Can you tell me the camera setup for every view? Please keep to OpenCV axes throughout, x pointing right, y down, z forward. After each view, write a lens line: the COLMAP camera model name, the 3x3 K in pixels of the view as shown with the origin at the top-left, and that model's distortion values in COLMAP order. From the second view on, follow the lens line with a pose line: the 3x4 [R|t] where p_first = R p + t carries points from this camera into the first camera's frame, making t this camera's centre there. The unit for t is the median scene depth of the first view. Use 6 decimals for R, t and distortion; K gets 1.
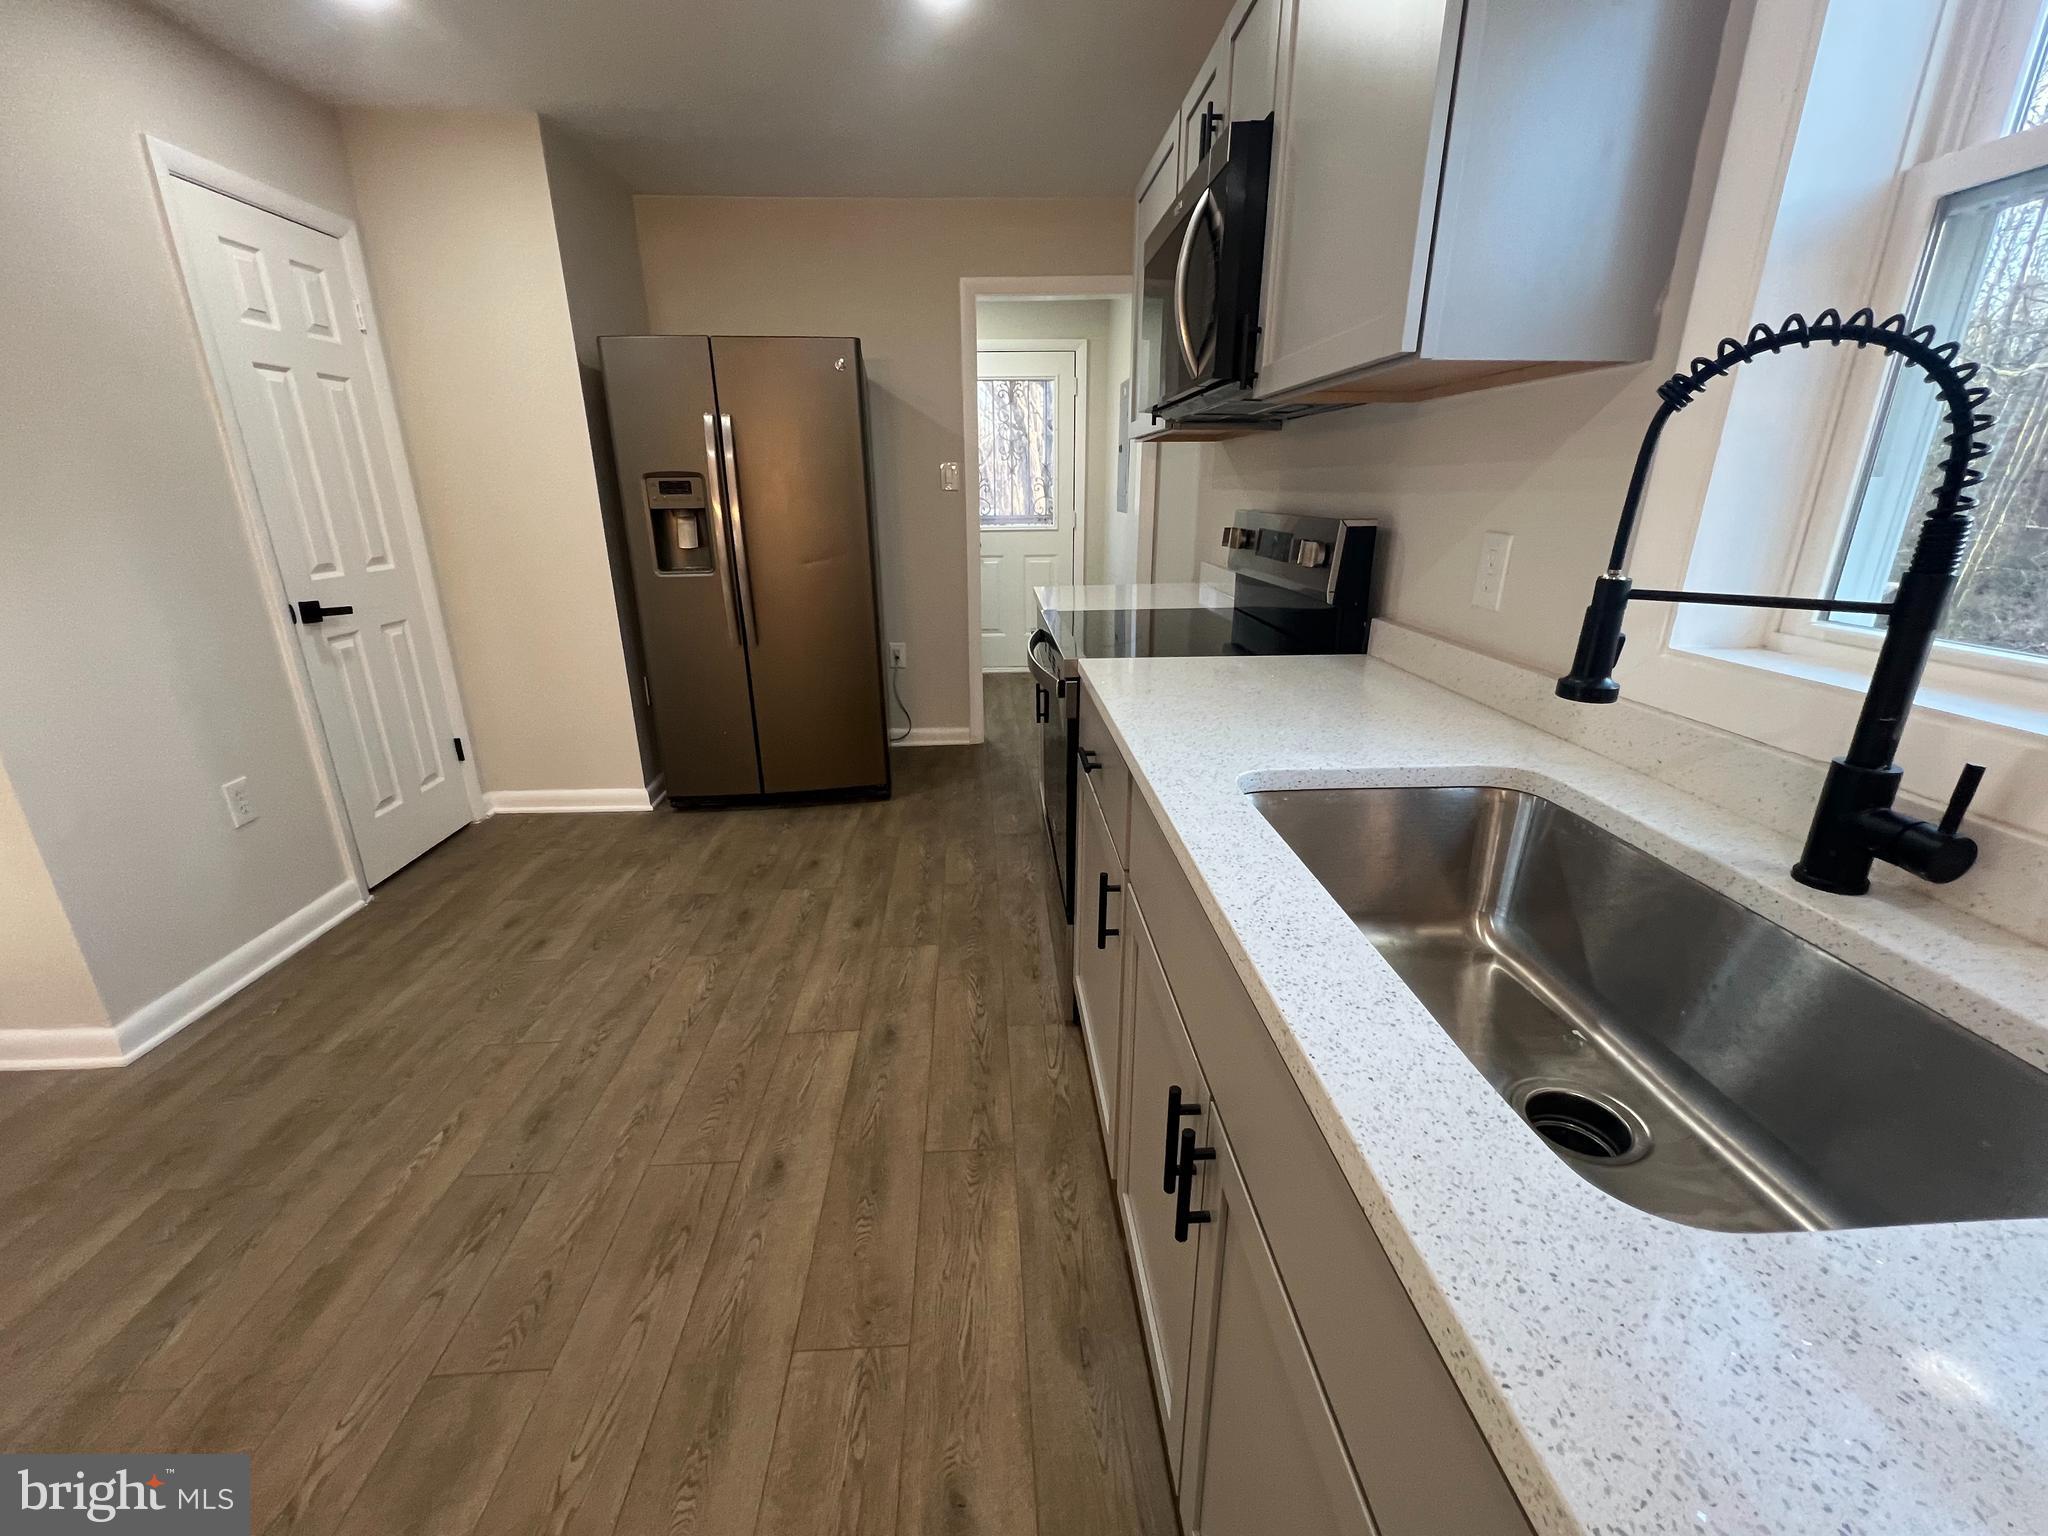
lens RADIAL K [[837.8, 0, 1016.2], [0, 837.8, 766.8], [0, 0, 1]] dist [0.000184, 0.000293]
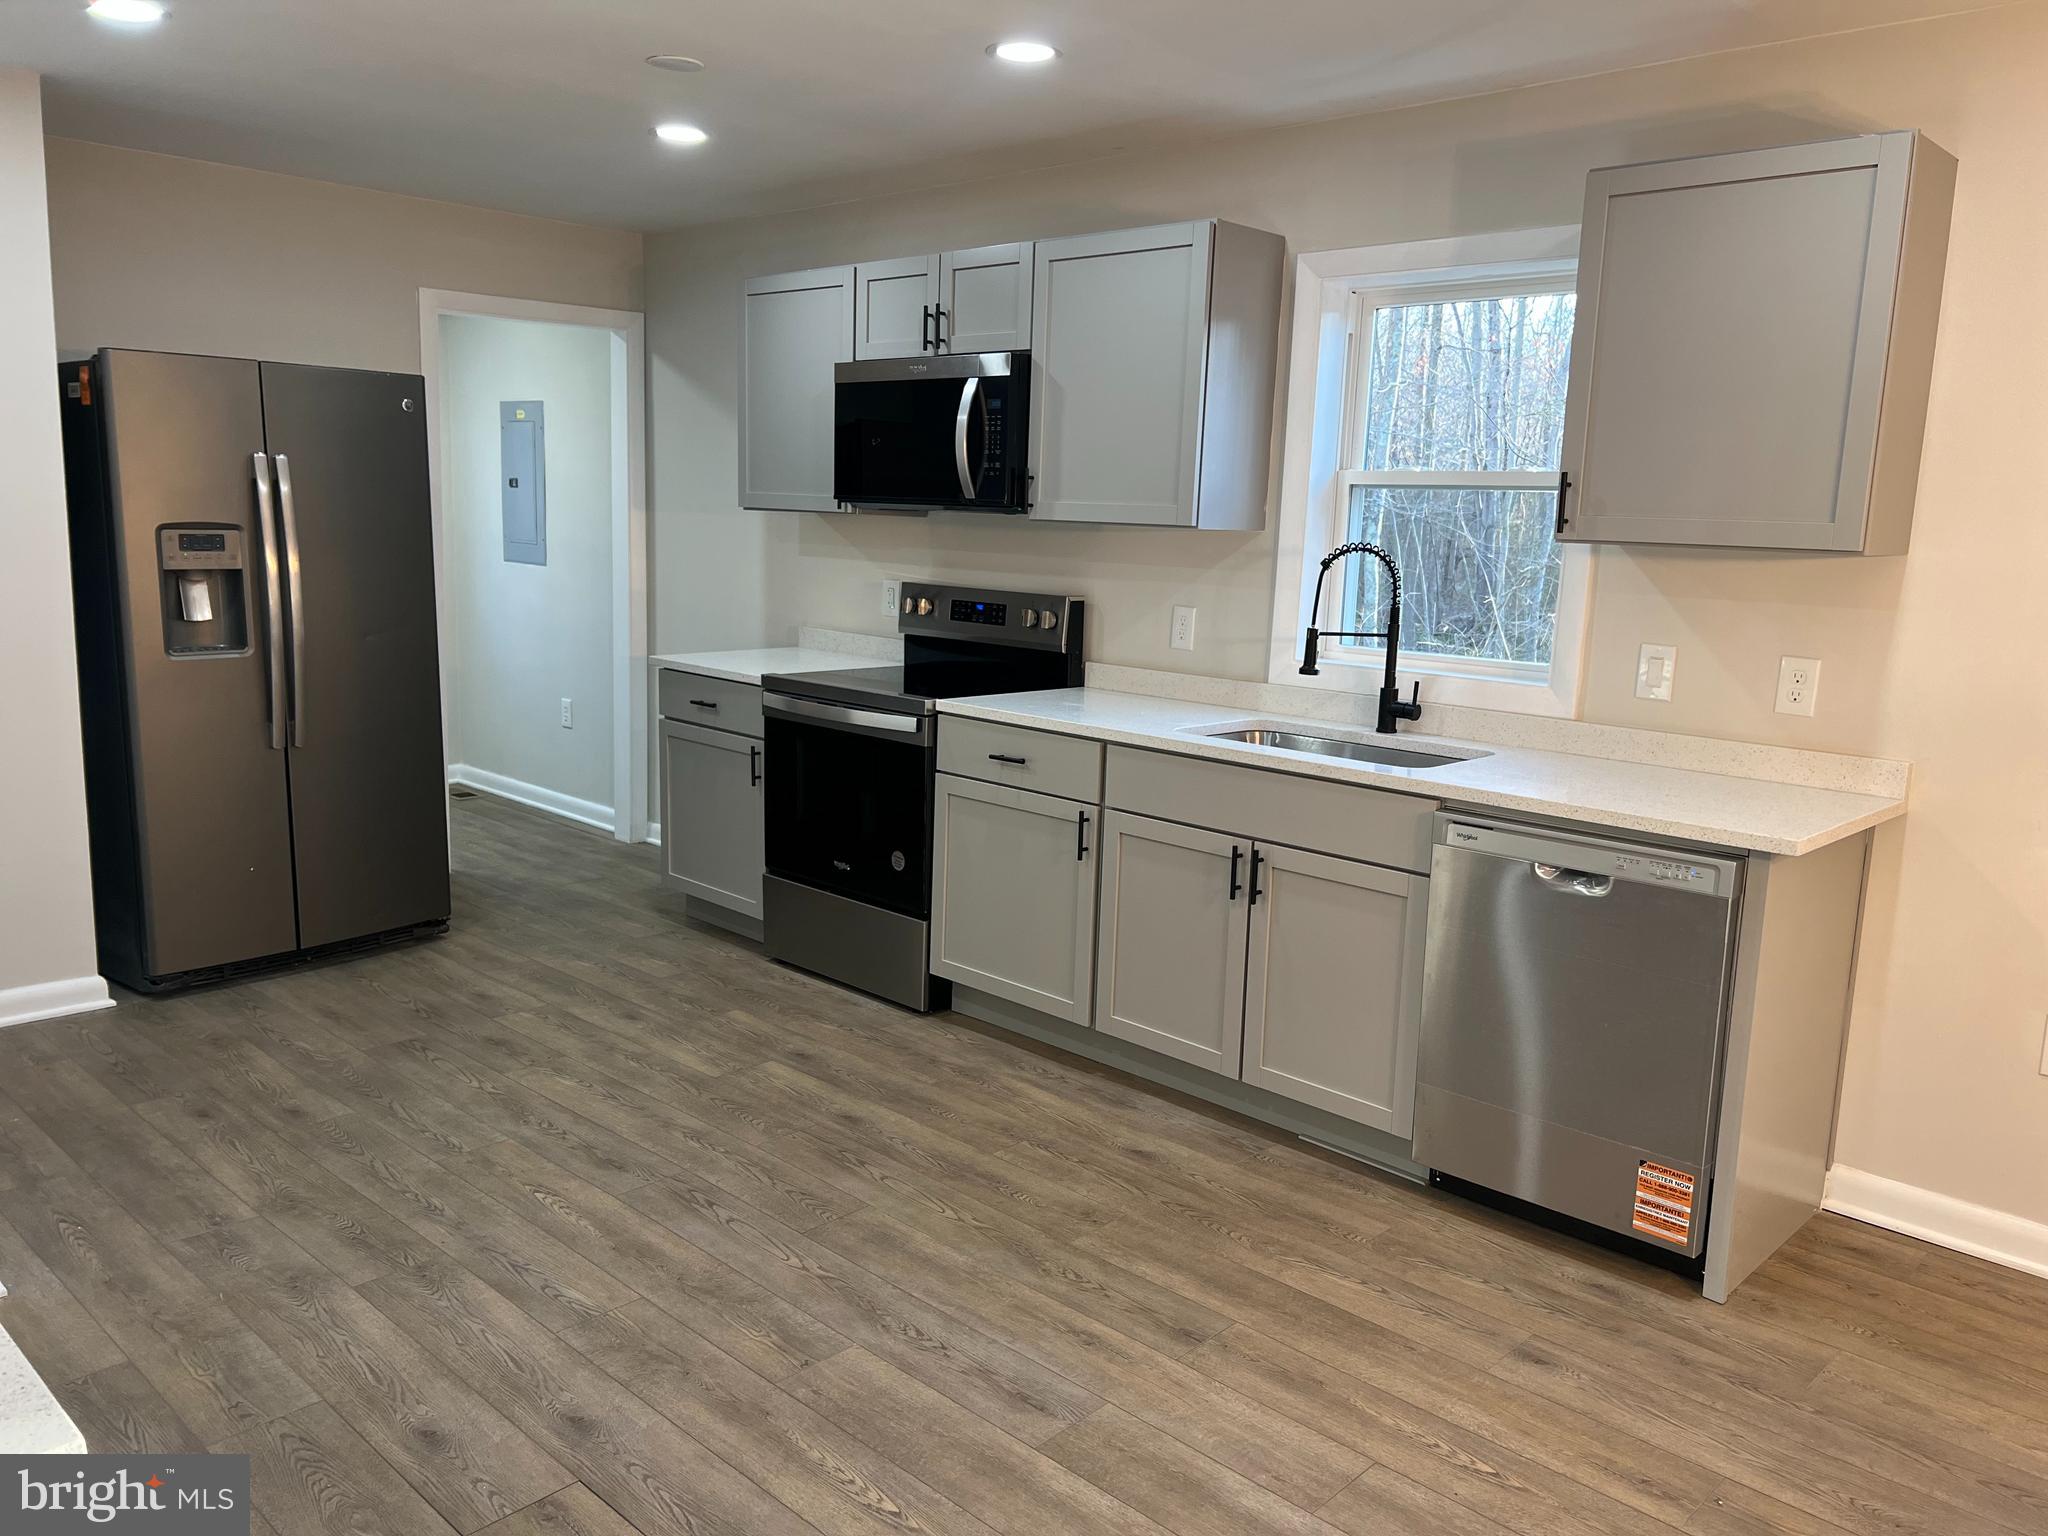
lens RADIAL K [[1540.7, 0, 1038.0], [0, 1540.7, 773.5], [0, 0, 1]] dist [0.085720, -0.099349]
pose [[0.720137, -0.086046, 0.688476, -1.310343], [0.182546, 0.980818, -0.068357, 0.158168], [-0.669388, 0.174905, 0.722031, -0.736878]]
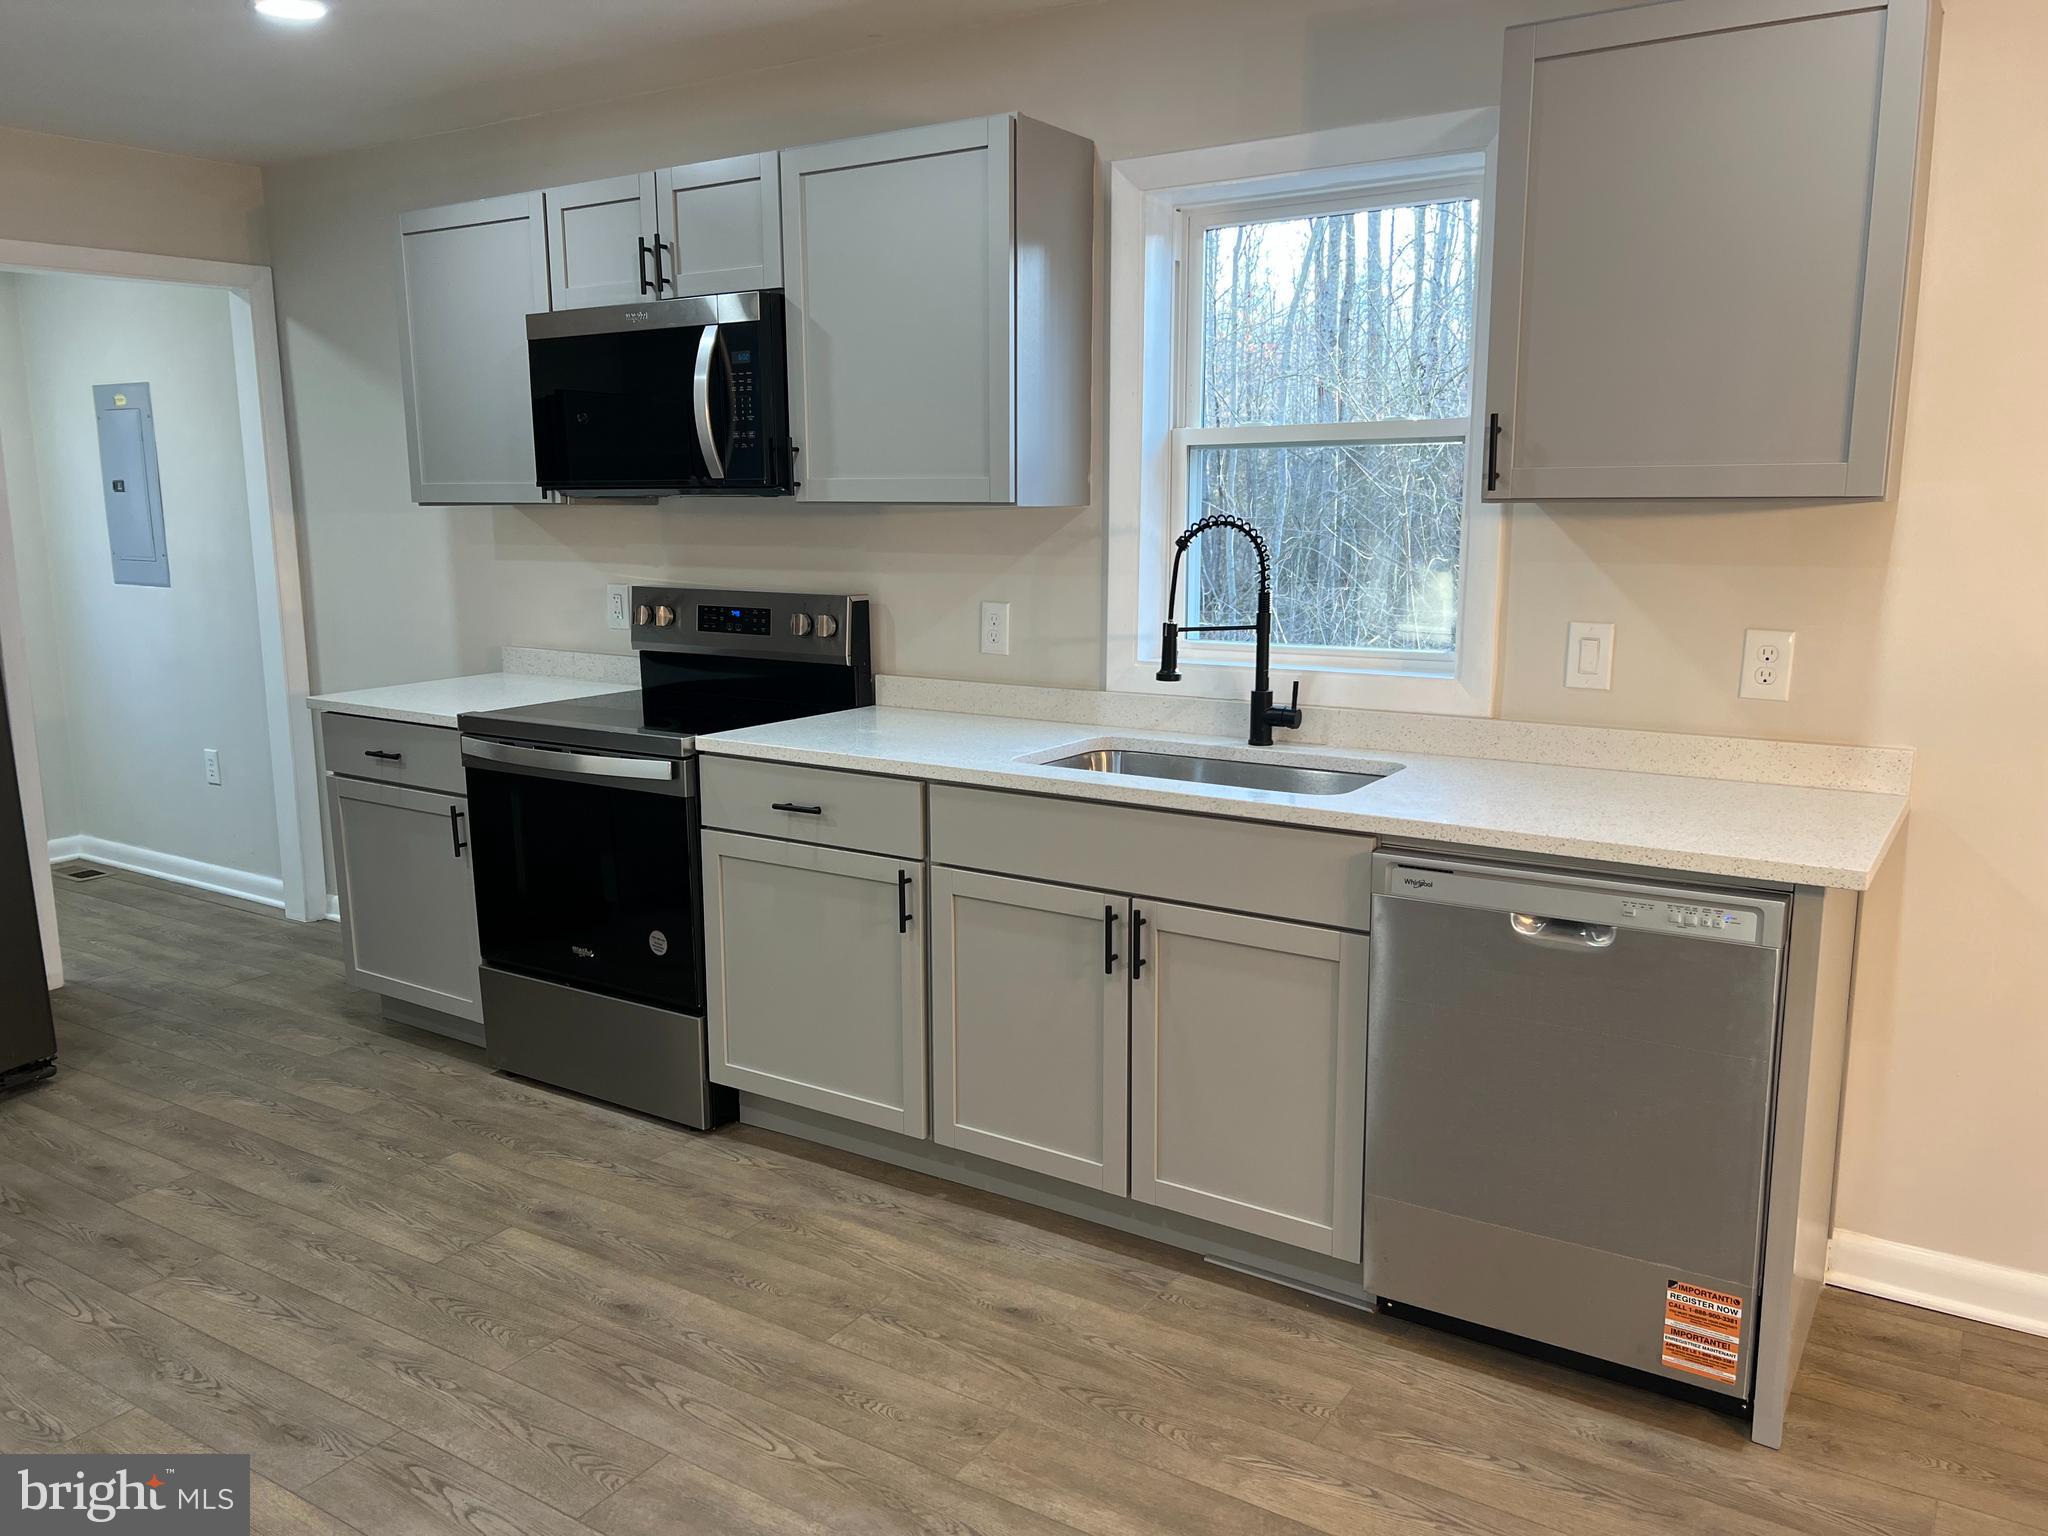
lens RADIAL K [[1546.4, 0, 1025.0], [0, 1546.4, 783.0], [0, 0, 1]] dist [0.054818, -0.054130]
pose [[0.587270, -0.143072, 0.796646, -1.070106], [0.257886, 0.966032, -0.016615, 0.054927], [-0.767209, 0.215202, 0.604218, -0.398822]]
